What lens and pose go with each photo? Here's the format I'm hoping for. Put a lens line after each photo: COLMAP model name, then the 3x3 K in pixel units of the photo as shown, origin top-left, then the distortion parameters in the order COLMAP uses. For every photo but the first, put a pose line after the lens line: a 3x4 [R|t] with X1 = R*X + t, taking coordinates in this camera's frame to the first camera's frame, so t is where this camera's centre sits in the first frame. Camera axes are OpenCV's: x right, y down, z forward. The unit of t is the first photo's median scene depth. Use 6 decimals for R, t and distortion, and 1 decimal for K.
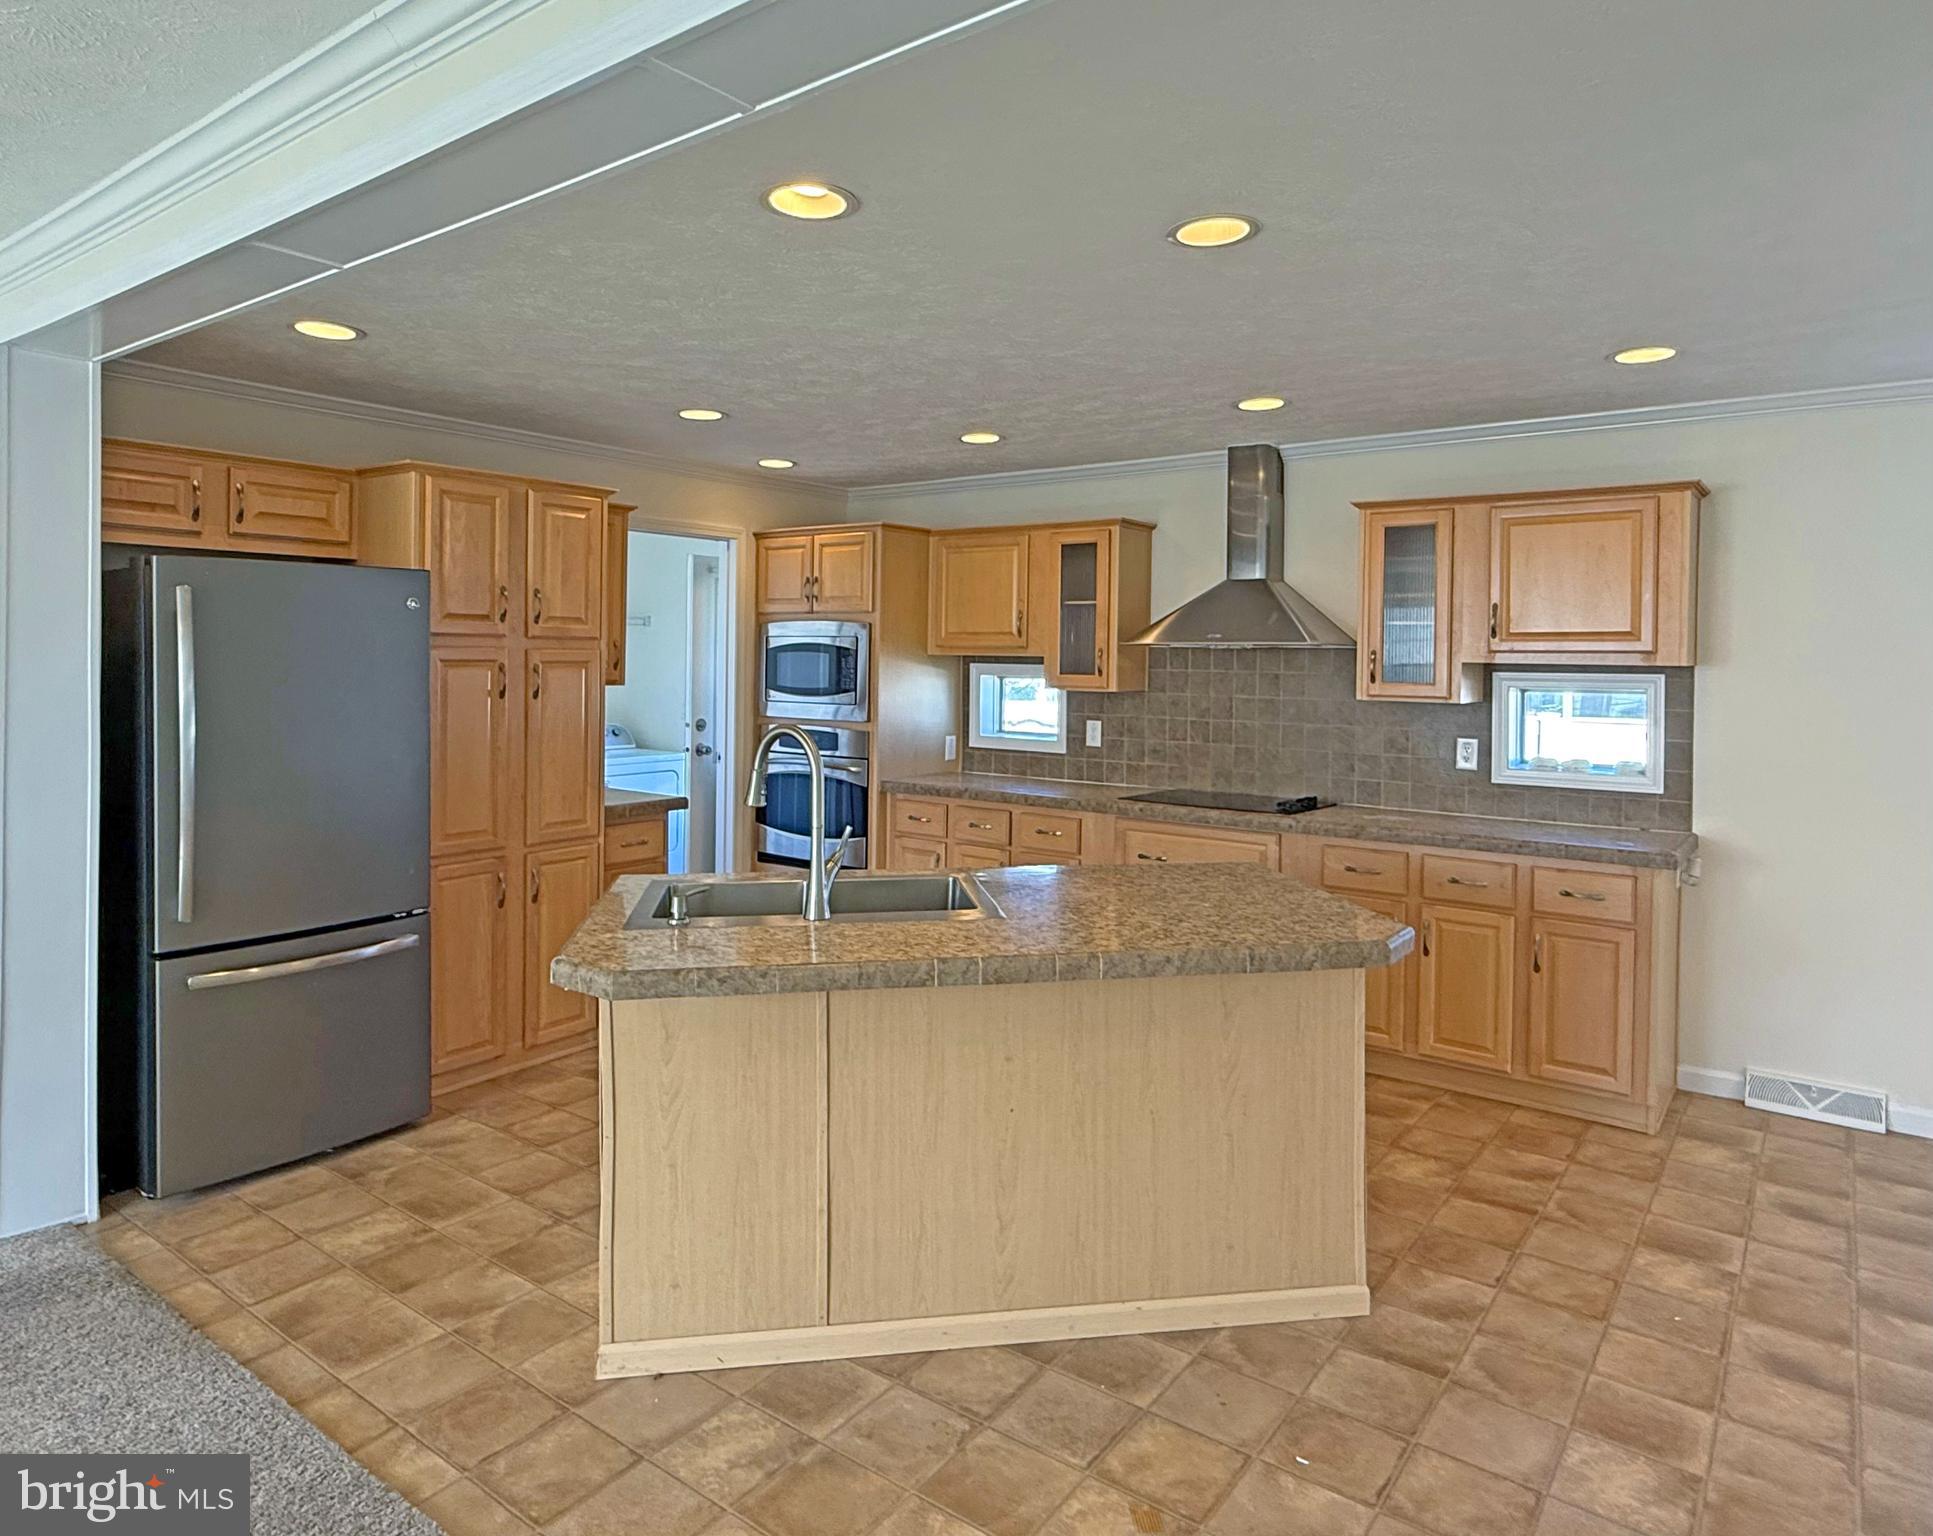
lens RADIAL K [[1178.3, 0, 968.6], [0, 1178.3, 662.0], [0, 0, 1]] dist [-0.001646, 0.000329]
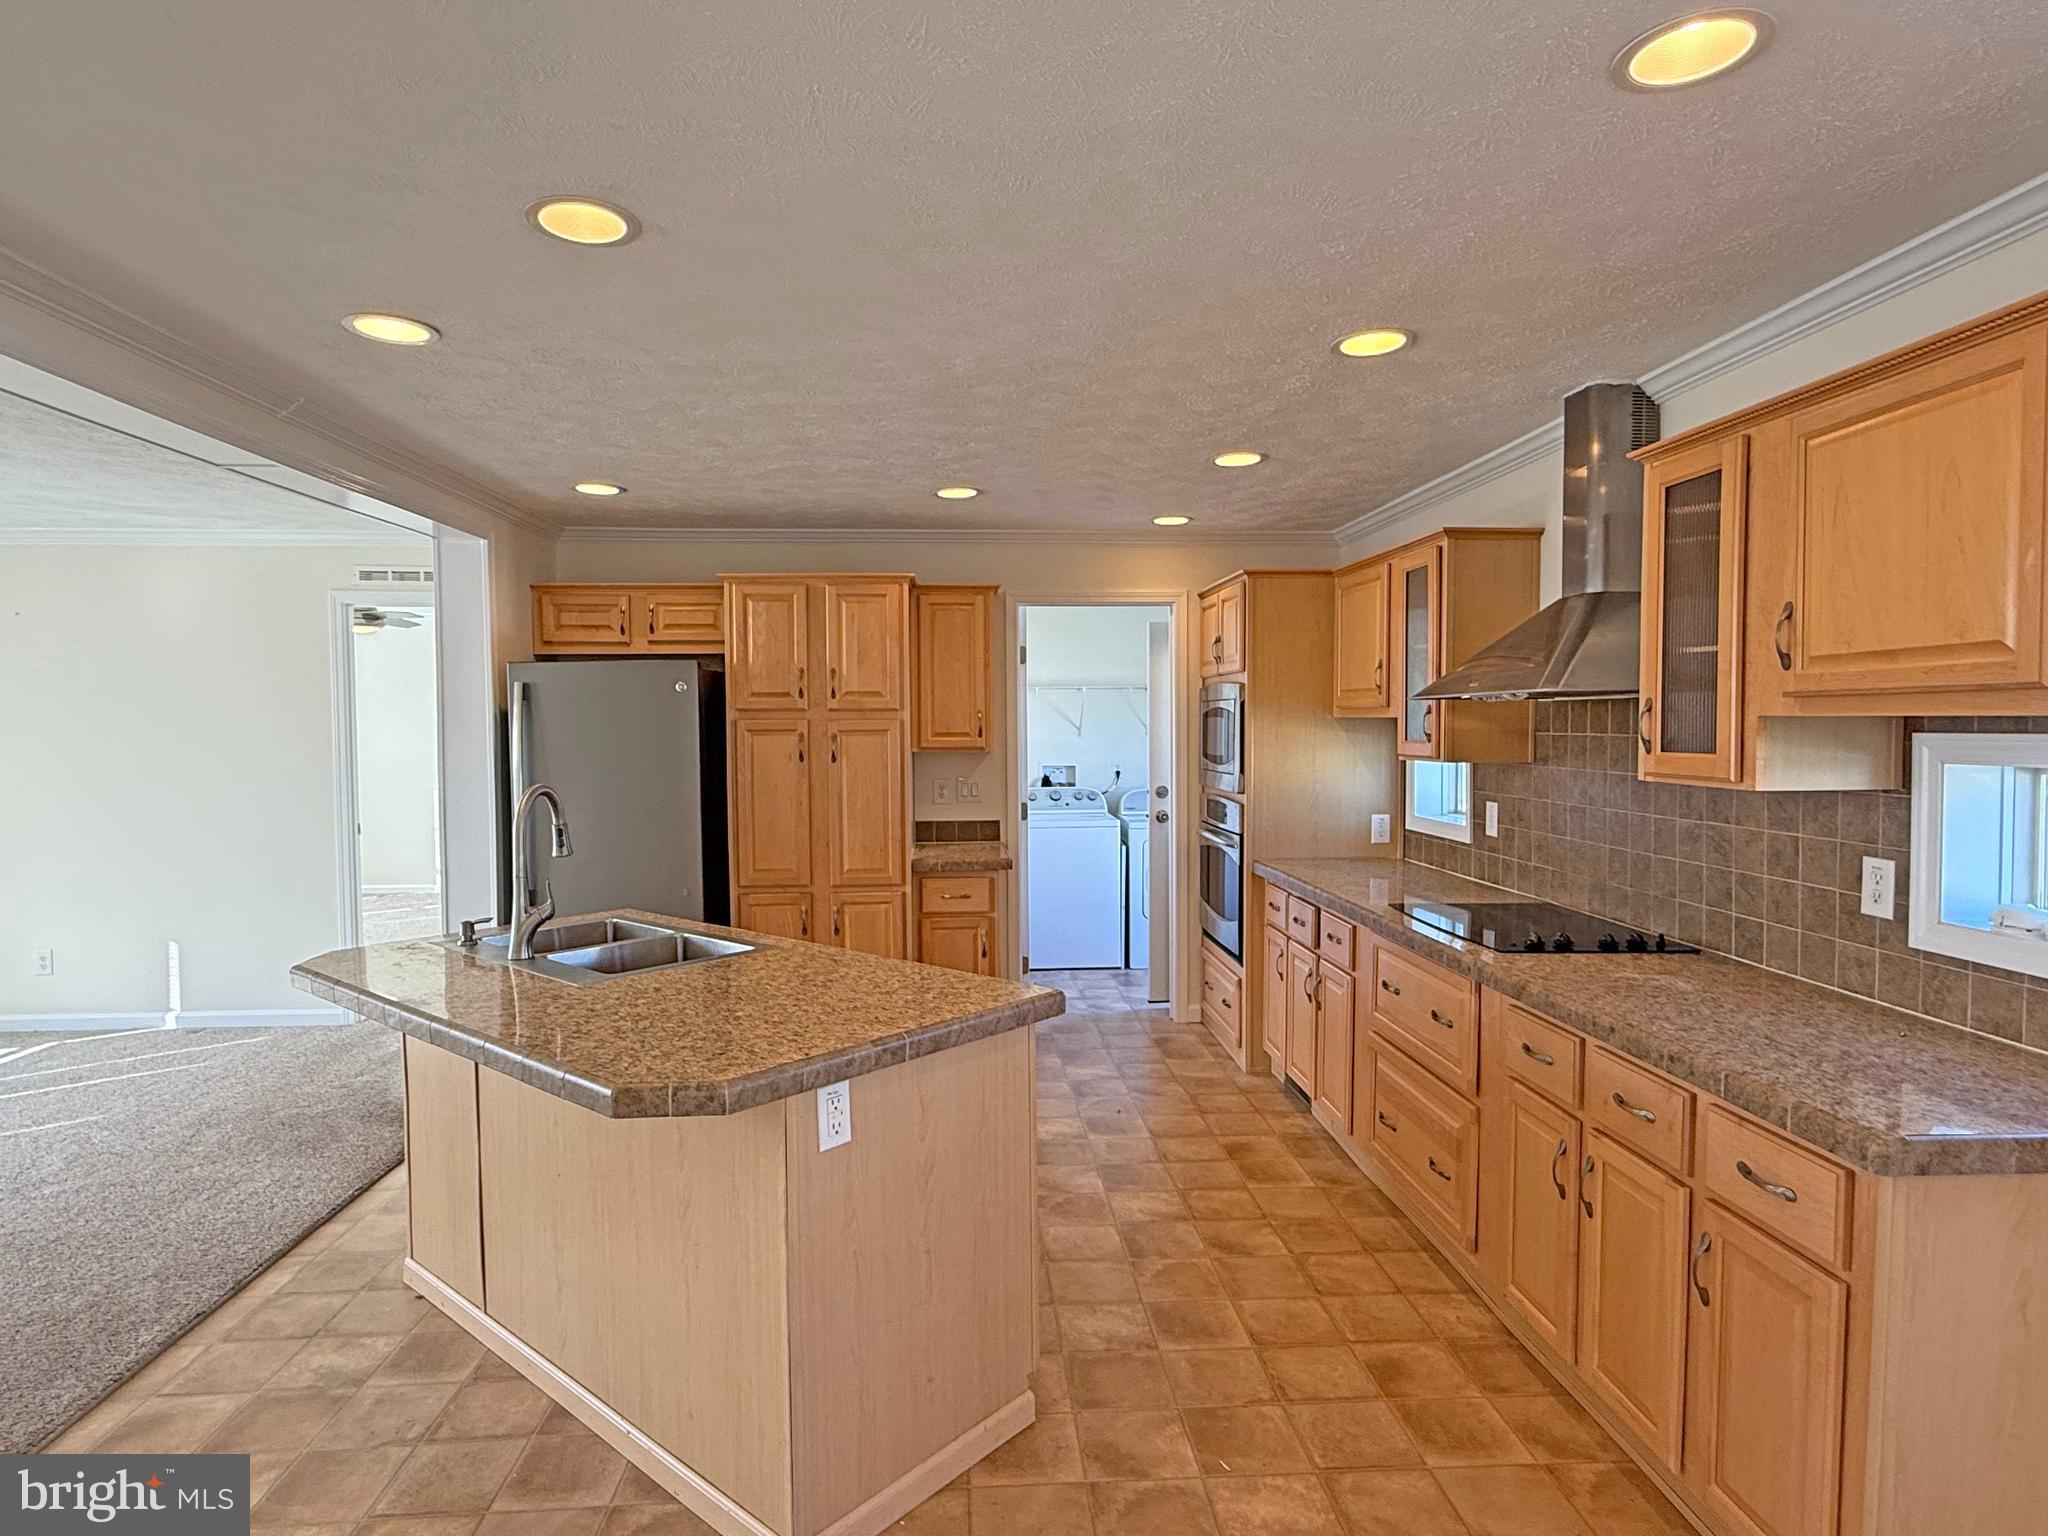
lens RADIAL K [[1130.1, 0, 1024.0], [0, 1130.1, 768.0], [0, 0, 1]] dist [-0.001014, 0.000014]
pose [[0.650073, 0.016067, -0.759702, 0.612412], [0.009702, 0.999519, 0.029441, 0.005366], [0.759810, -0.026509, 0.649604, 0.412303]]
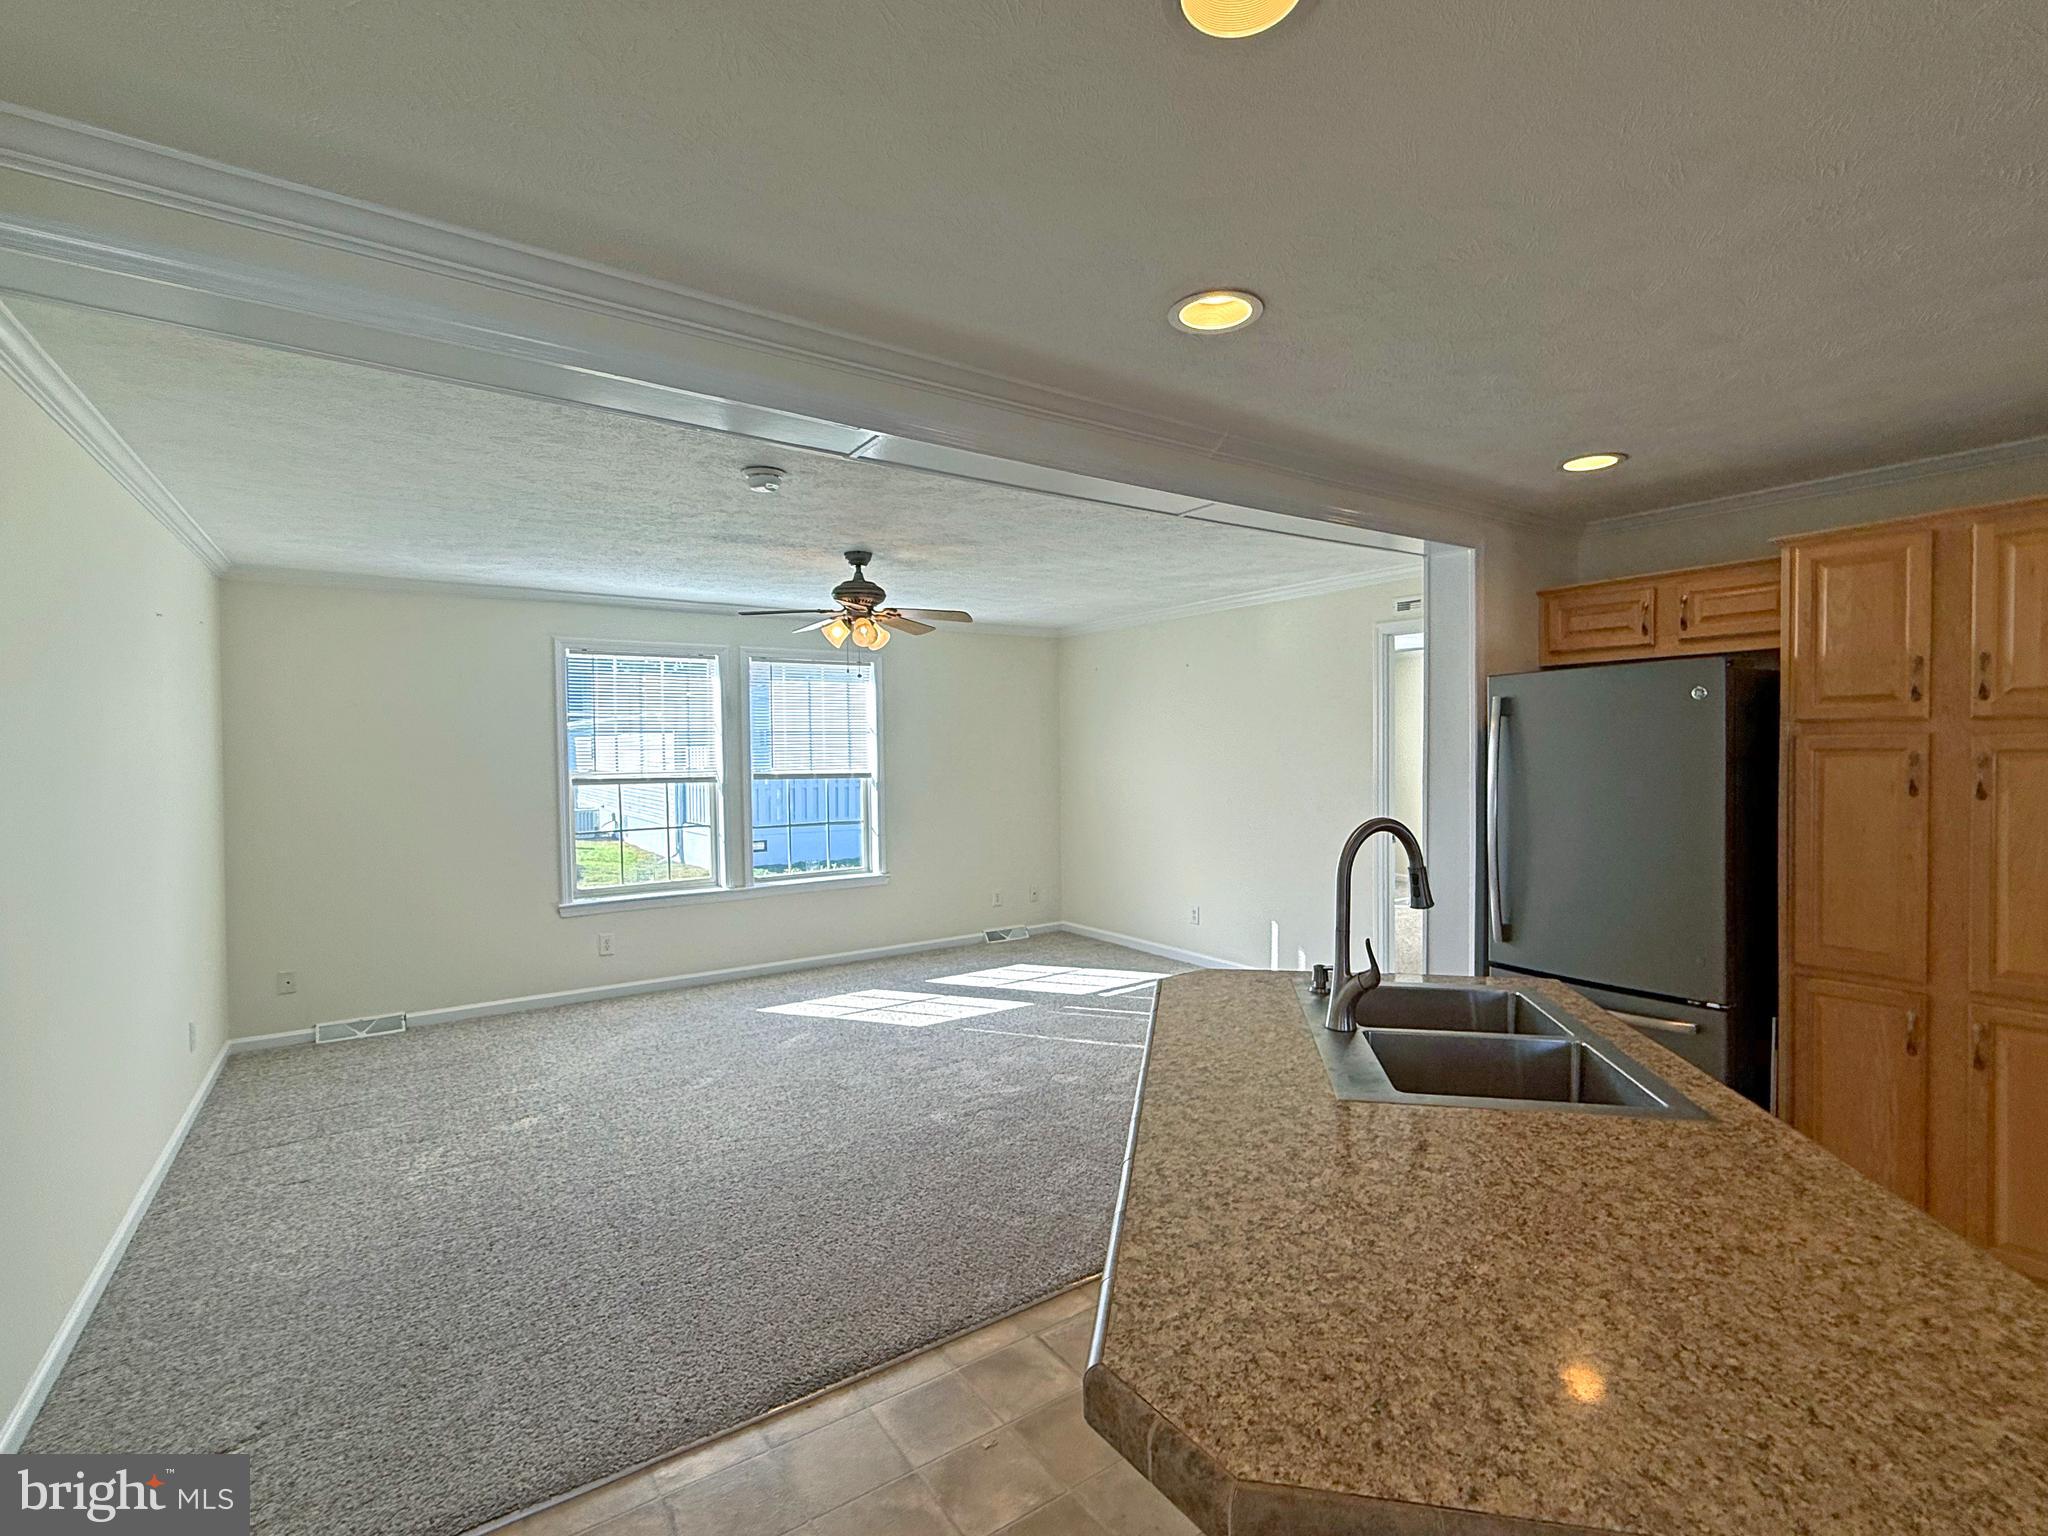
lens RADIAL K [[933.0, 0, 1024.0], [0, 933.0, 768.0], [0, 0, 1]] dist [0.000686, 0.000239]
pose [[-0.321903, 0.012635, -0.946688, 0.394517], [0.001153, 0.999915, 0.012954, 0.002427], [0.946772, 0.003078, -0.321891, 0.613348]]
